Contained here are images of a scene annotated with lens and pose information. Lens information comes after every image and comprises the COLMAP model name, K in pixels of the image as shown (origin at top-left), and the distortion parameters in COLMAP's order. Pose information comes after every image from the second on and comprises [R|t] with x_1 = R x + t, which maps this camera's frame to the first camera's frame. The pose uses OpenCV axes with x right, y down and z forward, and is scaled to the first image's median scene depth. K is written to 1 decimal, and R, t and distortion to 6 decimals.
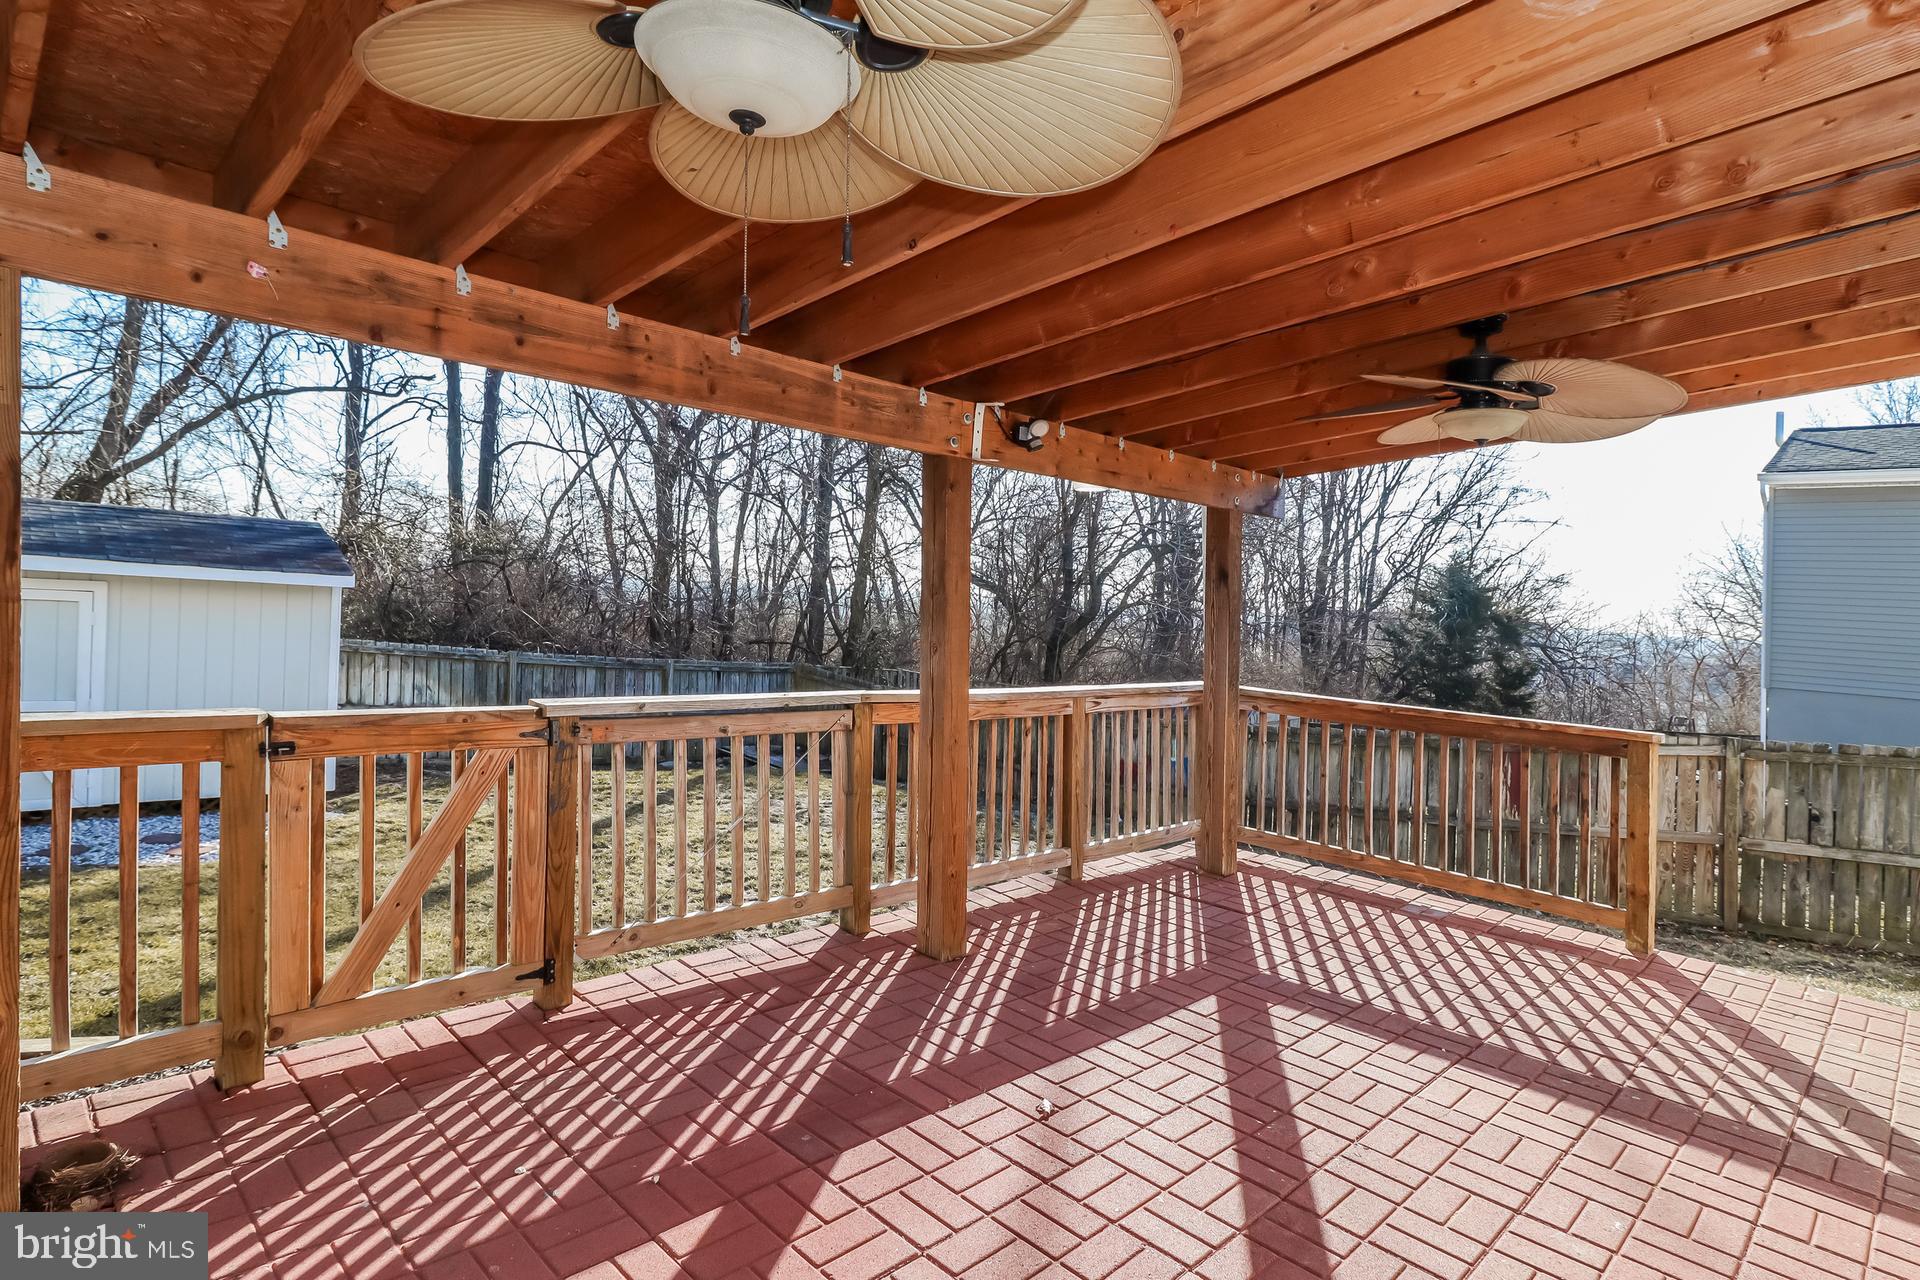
lens RADIAL K [[985.1, 0, 960.2], [0, 985.1, 608.5], [0, 0, 1]] dist [-0.000172, -0.000002]
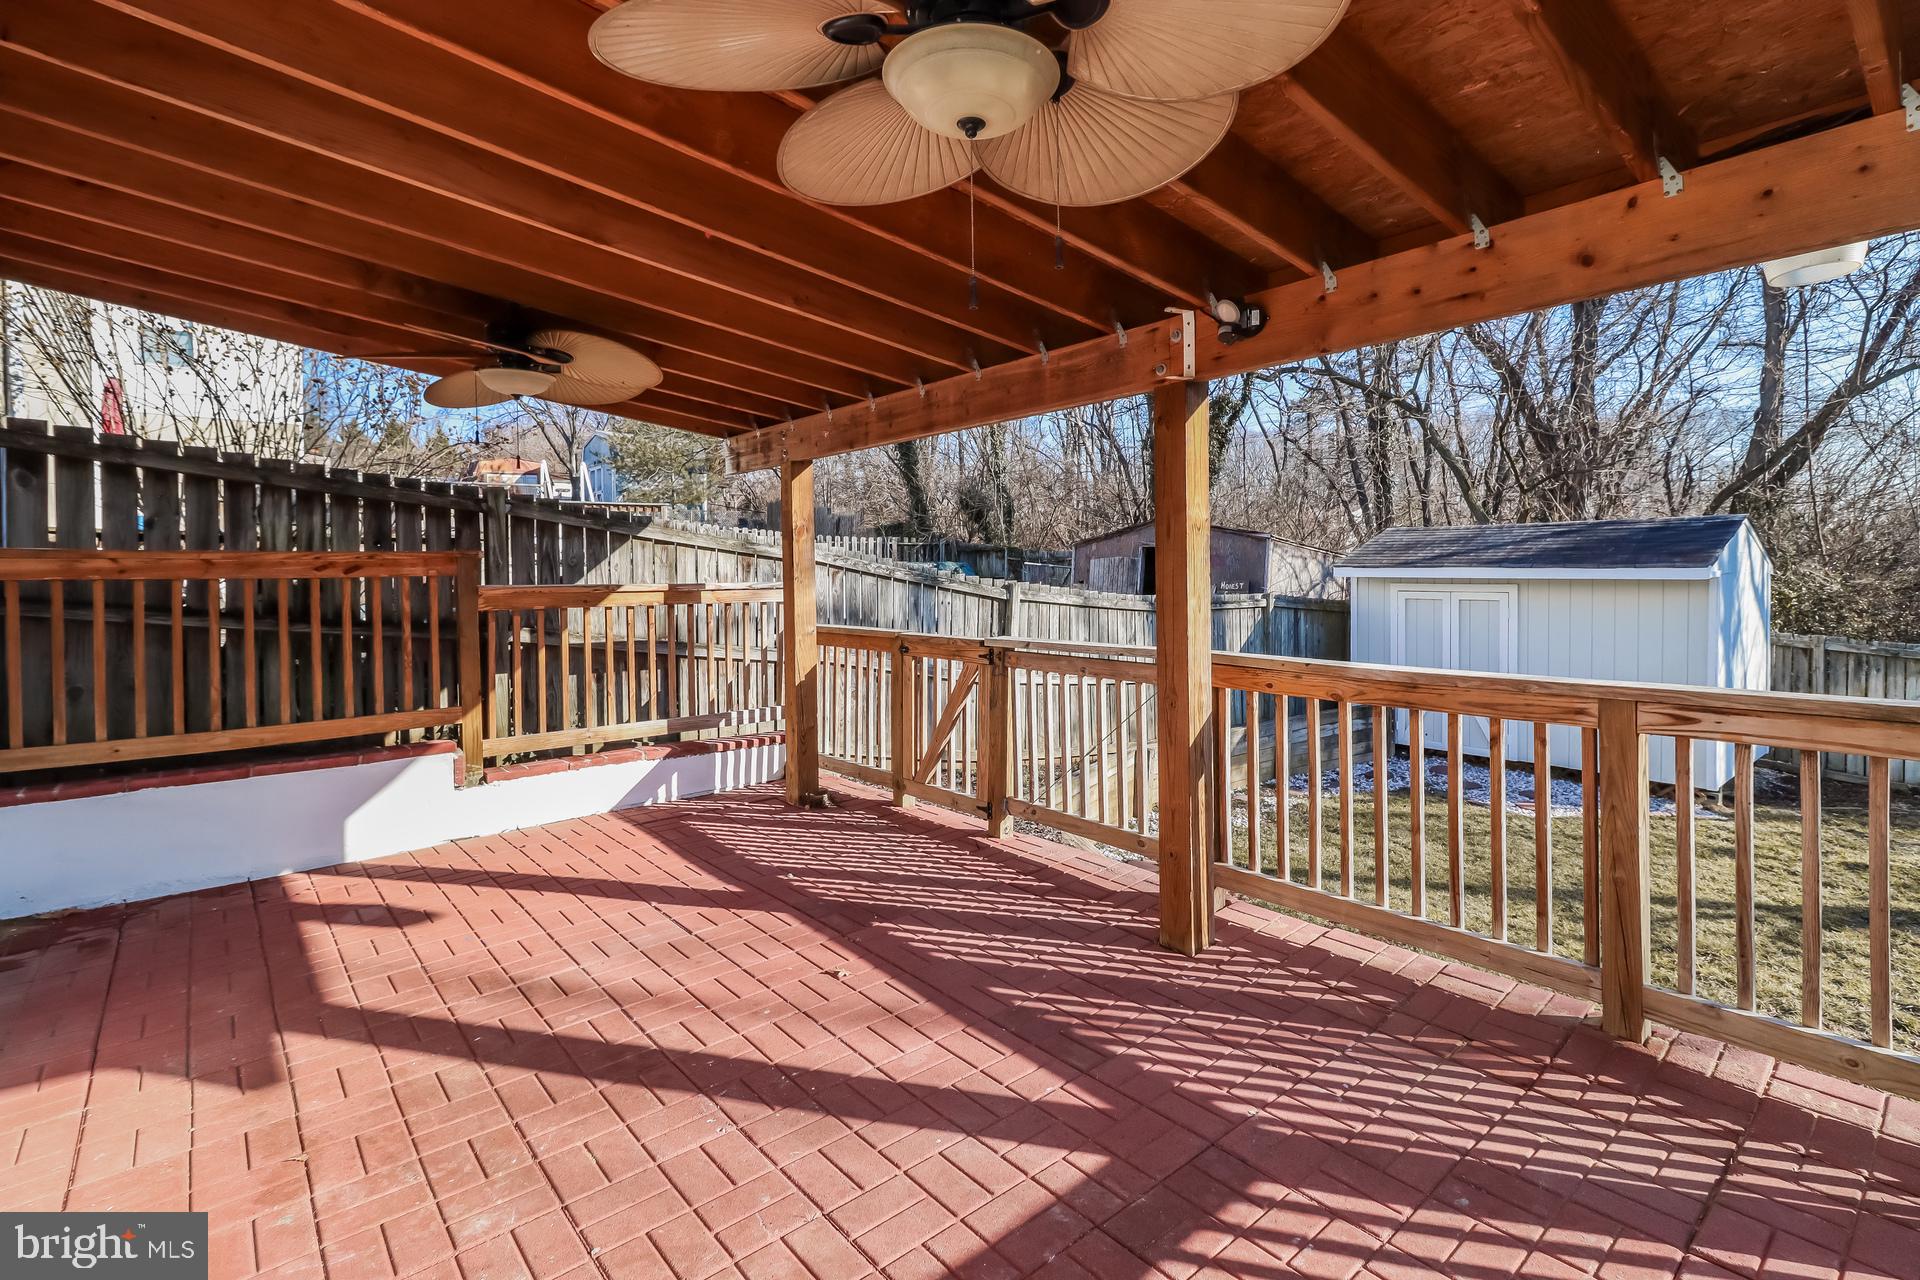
lens RADIAL K [[881.7, 0, 962.0], [0, 881.7, 585.9], [0, 0, 1]] dist [-0.002102, -0.000271]
pose [[-0.048725, -0.048510, -0.997634, 0.522831], [-0.001874, 0.998823, -0.048476, 0.053913], [0.998810, -0.000492, -0.048759, 0.577908]]
